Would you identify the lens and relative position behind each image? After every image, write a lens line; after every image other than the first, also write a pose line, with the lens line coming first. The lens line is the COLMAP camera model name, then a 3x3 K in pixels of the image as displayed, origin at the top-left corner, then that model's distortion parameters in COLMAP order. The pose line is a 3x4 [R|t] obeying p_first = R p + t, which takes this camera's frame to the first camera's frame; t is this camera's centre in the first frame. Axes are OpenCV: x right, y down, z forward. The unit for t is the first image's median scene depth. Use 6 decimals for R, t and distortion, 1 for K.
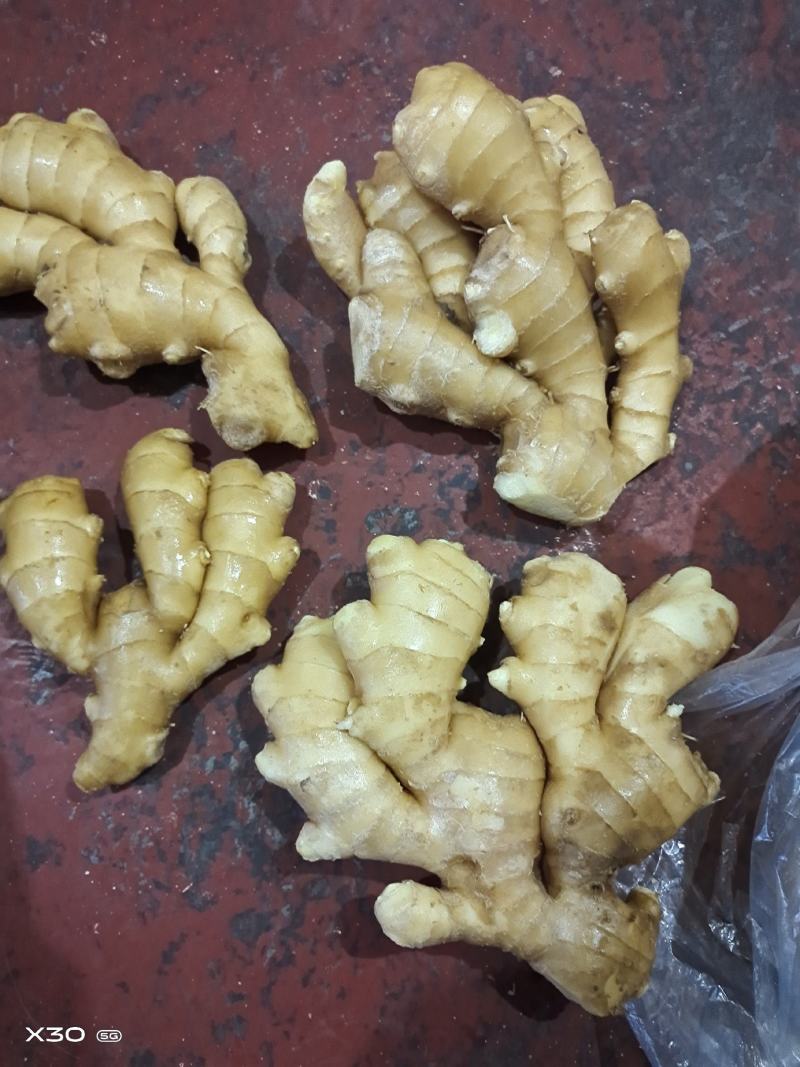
lens RADIAL K [[816.6, 0, 400.0], [0, 816.6, 533.5], [0, 0, 1]] dist [0.001810, 0.004418]
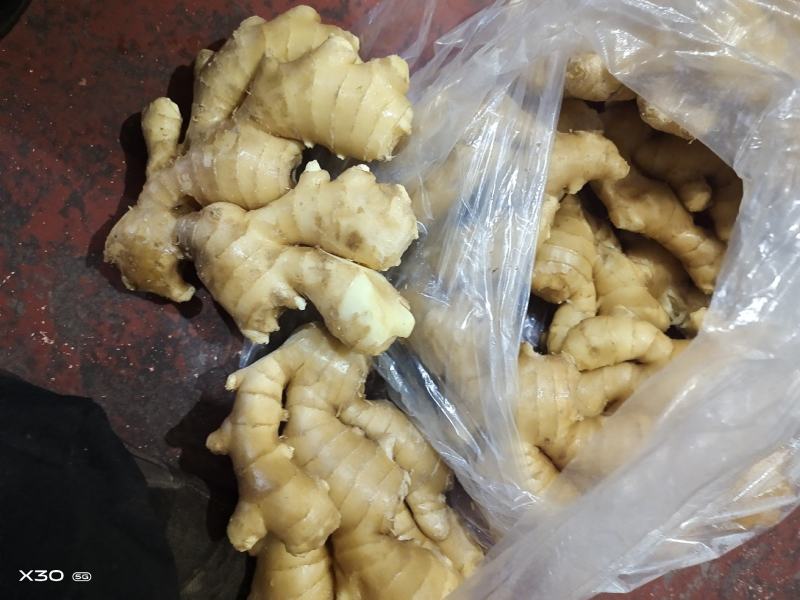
lens RADIAL K [[612.2, 0, 400.0], [0, 612.2, 300.0], [0, 0, 1]] dist [0.001810, 0.004418]
pose [[0.056480, 0.987160, -0.149419, 0.502561], [-0.917506, 0.110332, 0.382112, -0.322977], [0.393691, 0.115511, 0.911957, 0.155662]]
